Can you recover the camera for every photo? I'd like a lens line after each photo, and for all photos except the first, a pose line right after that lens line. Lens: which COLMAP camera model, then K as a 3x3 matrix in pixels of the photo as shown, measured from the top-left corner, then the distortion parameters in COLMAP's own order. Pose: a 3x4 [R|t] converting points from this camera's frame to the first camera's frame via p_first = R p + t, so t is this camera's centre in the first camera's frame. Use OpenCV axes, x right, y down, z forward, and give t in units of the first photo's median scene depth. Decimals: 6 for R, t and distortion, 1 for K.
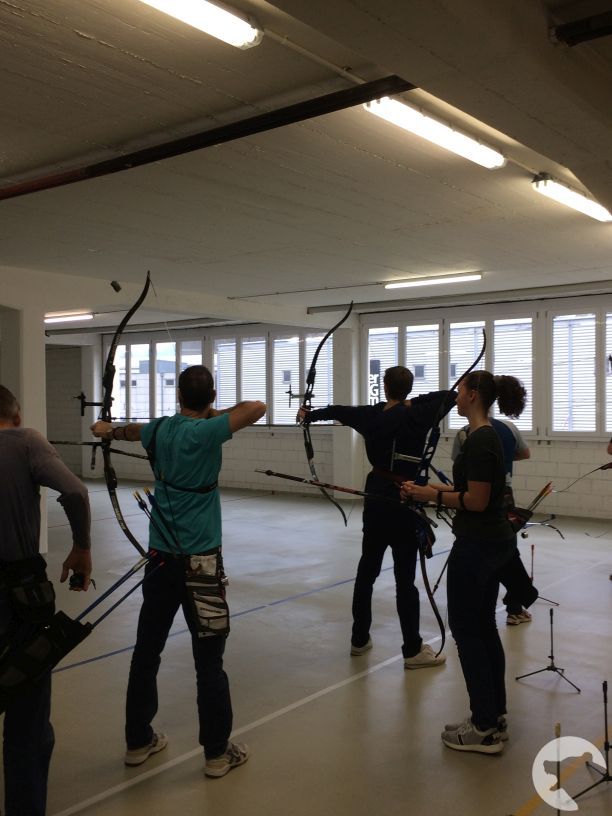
lens RADIAL K [[838.8, 0, 307.3], [0, 838.8, 407.5], [0, 0, 1]] dist [0.054949, 0.000000]
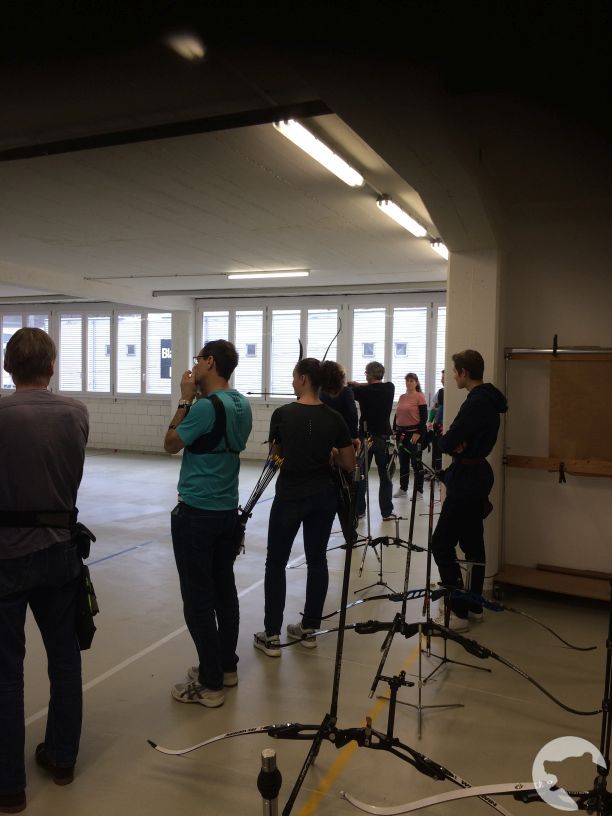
lens RADIAL K [[699.2, 0, 312.8], [0, 699.2, 402.7], [0, 0, 1]] dist [0.073017, -0.085569]
pose [[0.965656, 0.010606, 0.259608, -0.043581], [-0.019227, 0.999344, 0.030693, 0.001272], [-0.259112, -0.034631, 0.965226, 0.002737]]
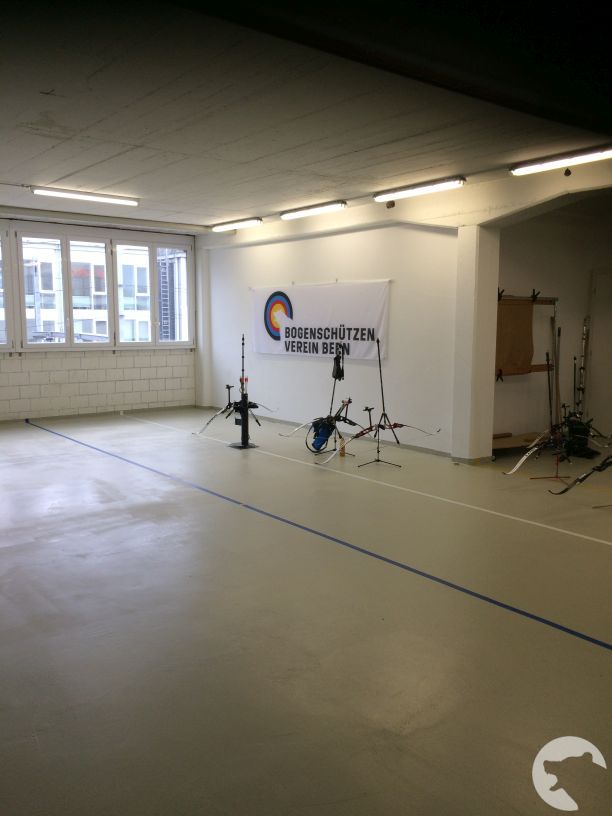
lens RADIAL K [[699.2, 0, 312.7], [0, 699.2, 423.2], [0, 0, 1]] dist [0.073017, -0.085569]
pose [[0.239648, -0.136781, 0.961176, -0.960186], [-0.001168, 0.989984, 0.141171, -0.000219], [-0.970859, -0.034954, 0.237088, 0.760557]]
